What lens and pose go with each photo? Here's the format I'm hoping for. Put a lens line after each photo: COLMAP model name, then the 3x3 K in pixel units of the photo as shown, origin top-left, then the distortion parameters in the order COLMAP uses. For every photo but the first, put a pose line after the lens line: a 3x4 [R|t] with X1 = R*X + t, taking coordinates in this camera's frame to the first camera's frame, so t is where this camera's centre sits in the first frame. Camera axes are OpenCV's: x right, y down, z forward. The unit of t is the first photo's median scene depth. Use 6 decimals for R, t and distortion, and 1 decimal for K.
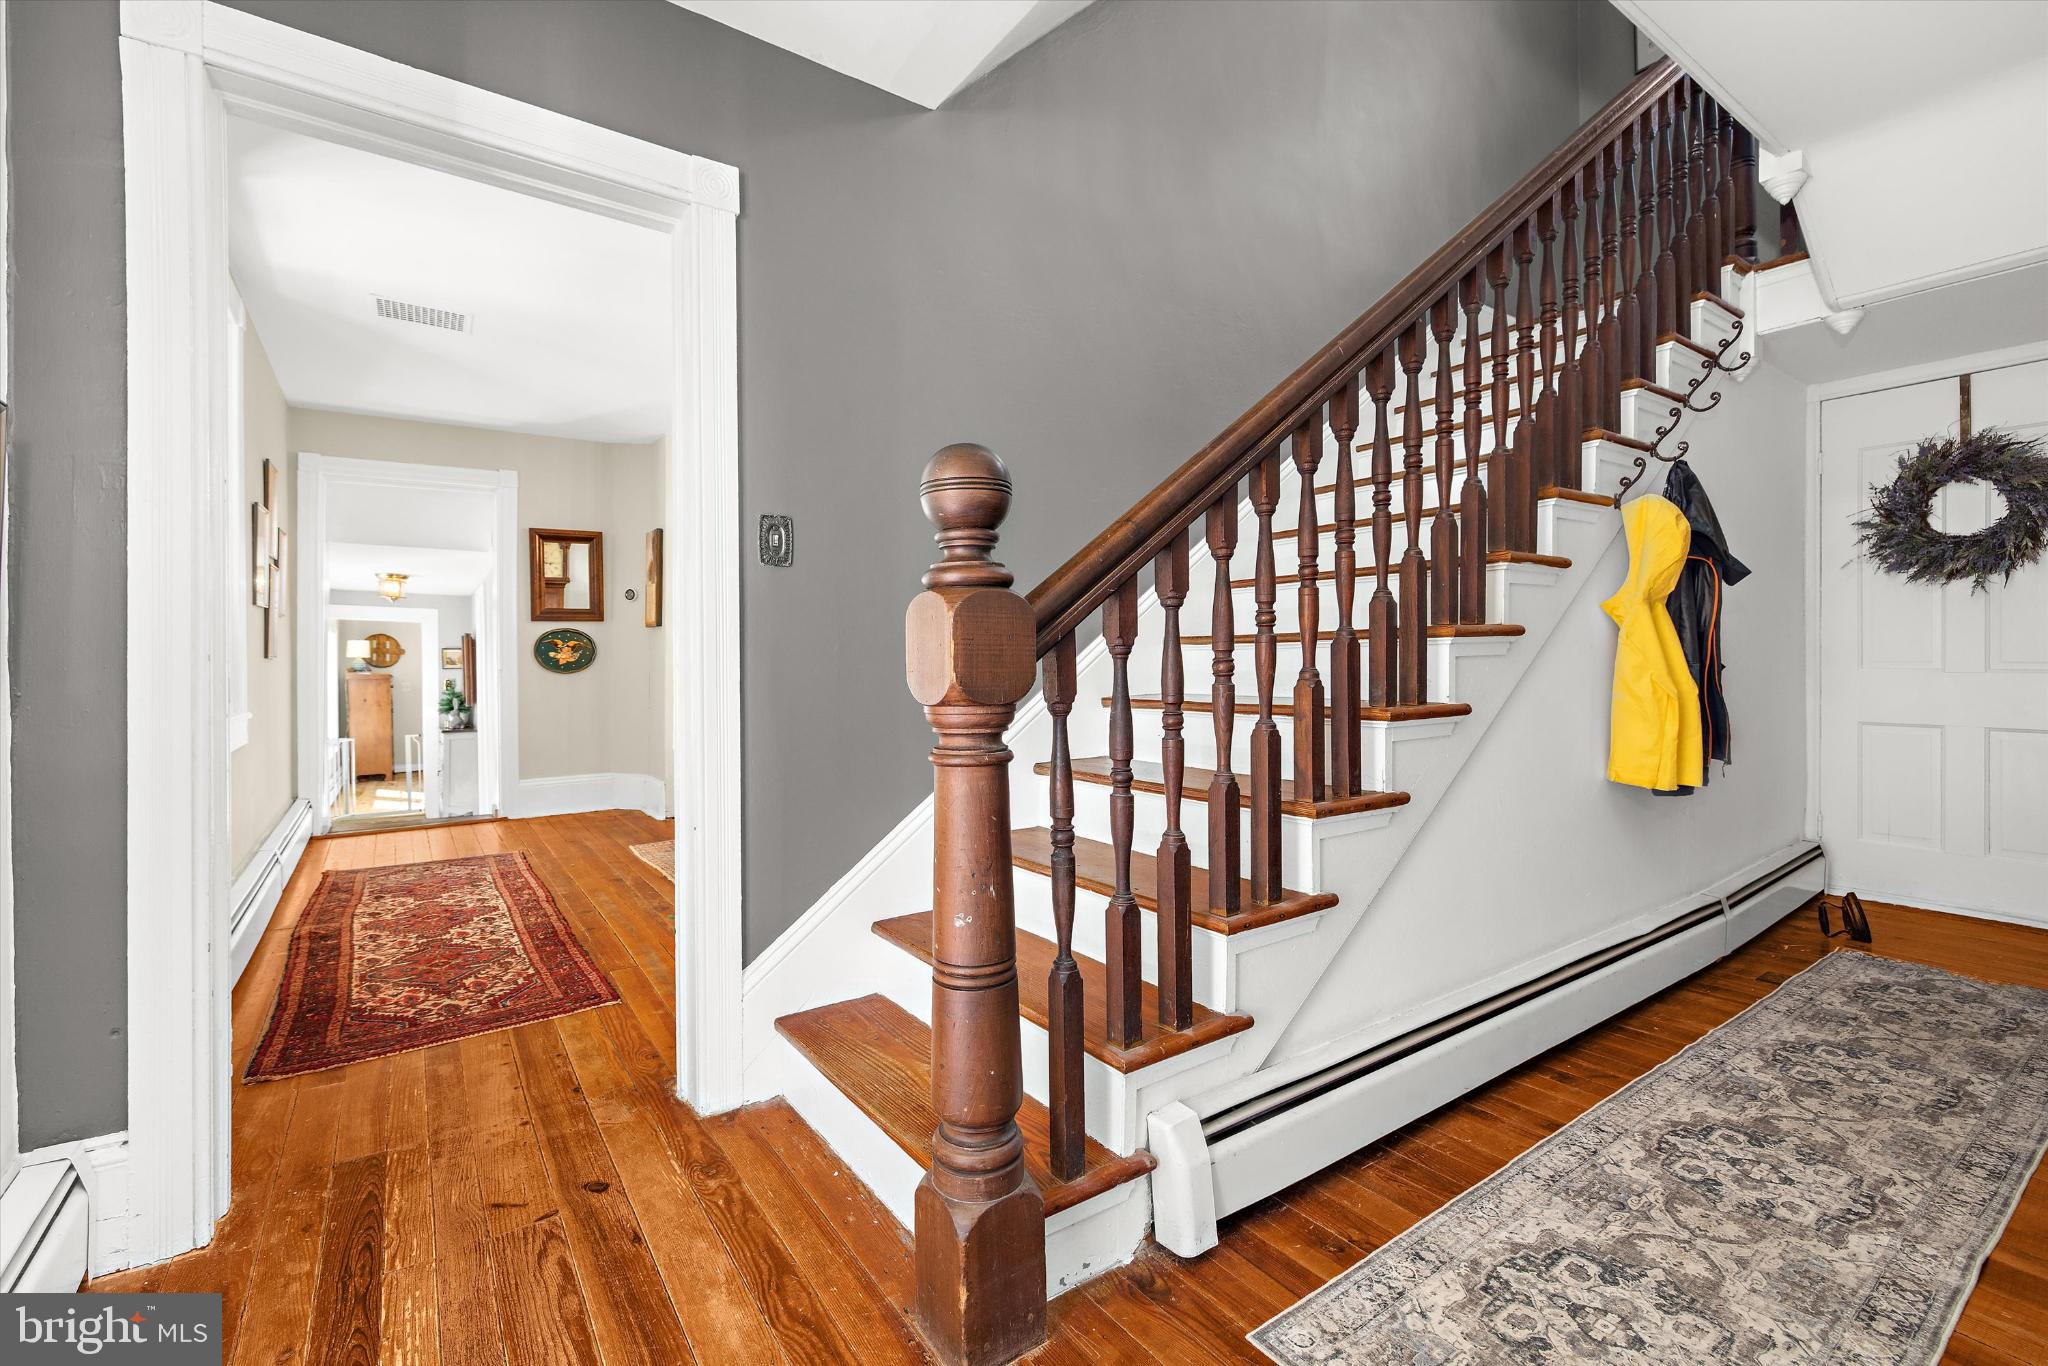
lens RADIAL K [[893.5, 0, 1019.1], [0, 893.5, 675.1], [0, 0, 1]] dist [-0.001163, -0.000016]
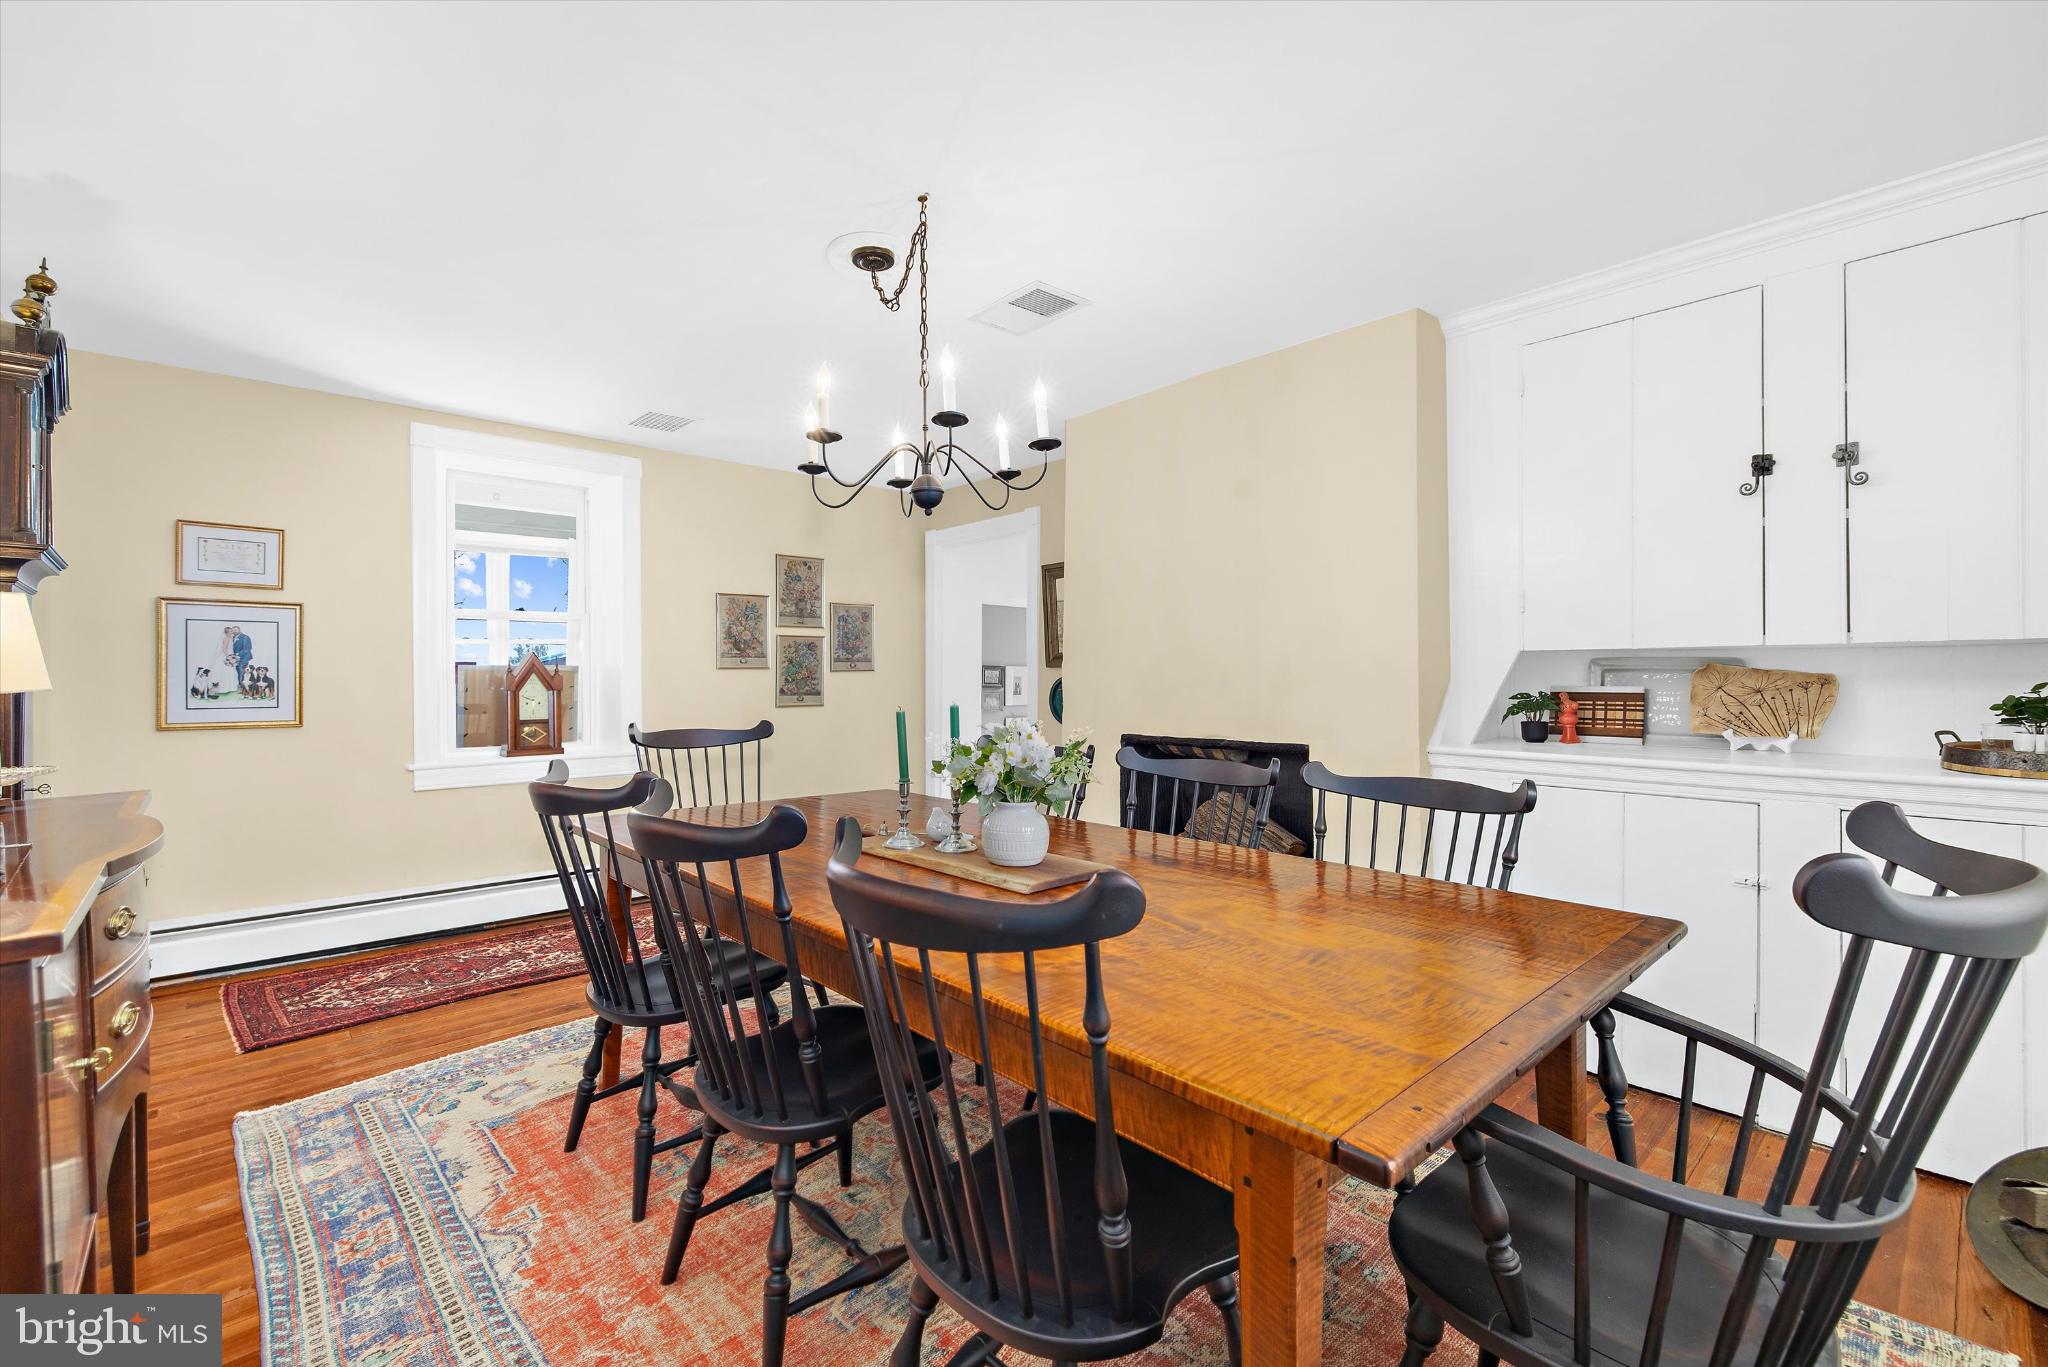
lens RADIAL K [[893.5, 0, 1019.1], [0, 893.5, 675.6], [0, 0, 1]] dist [-0.001163, -0.000016]
pose [[0.129932, 0.009193, -0.991480, 0.350339], [-0.014038, 0.999874, 0.007431, -0.054039], [0.991424, 0.012953, 0.130044, 0.838340]]
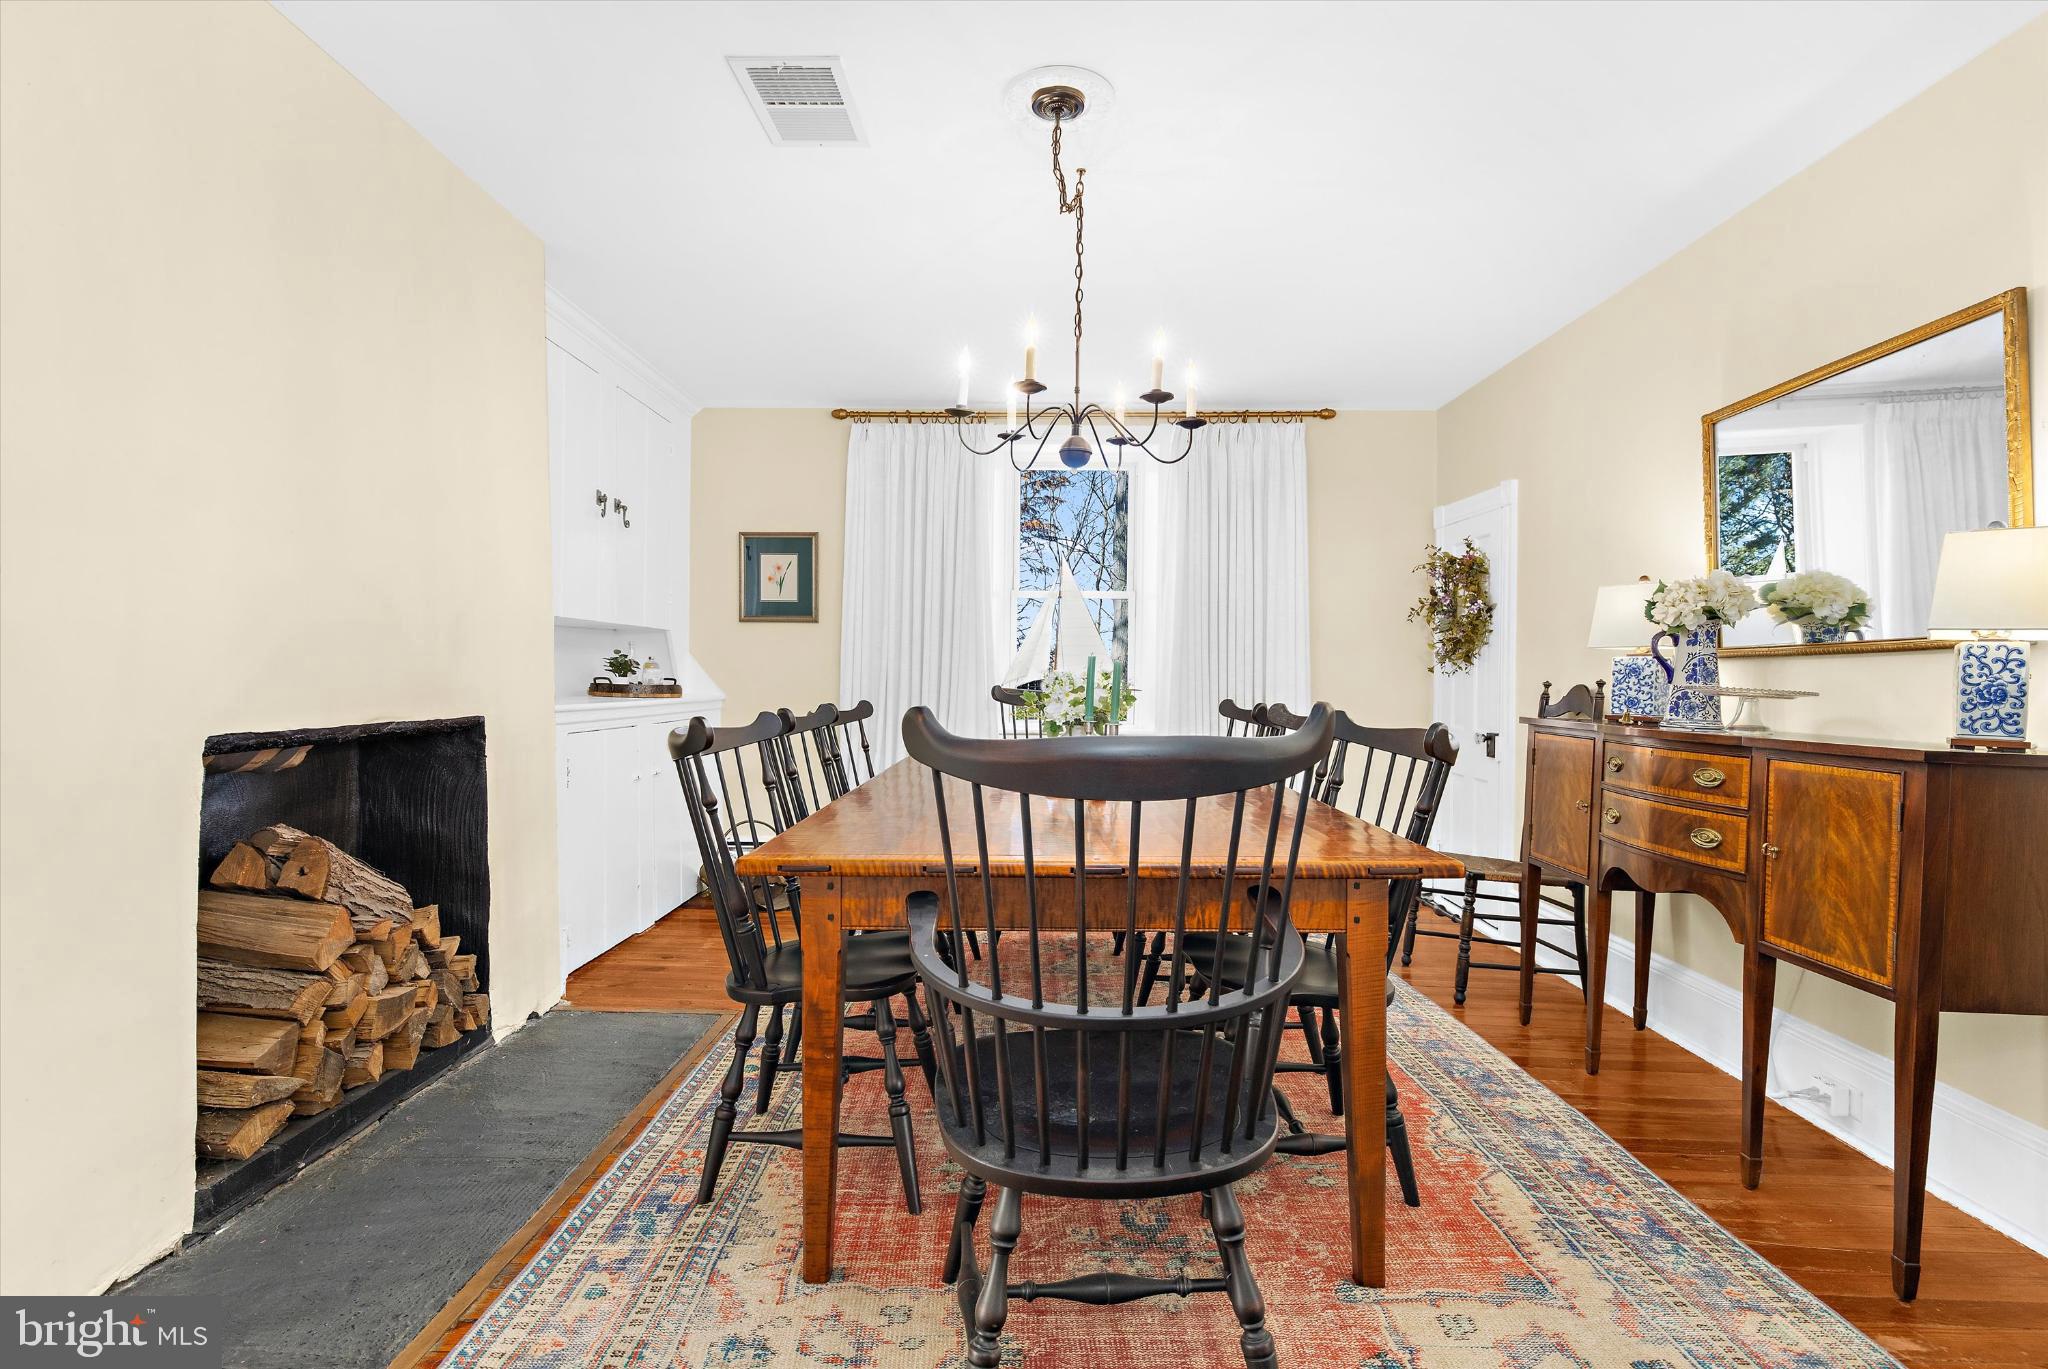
lens RADIAL K [[963.5, 0, 1024.0], [0, 963.5, 684.5], [0, 0, 1]] dist [-0.003392, 0.000269]
pose [[0.585095, 0.001032, 0.810964, -0.429762], [0.002089, 0.999994, -0.002780, -0.022337], [-0.810962, 0.003320, 0.585089, 0.605182]]
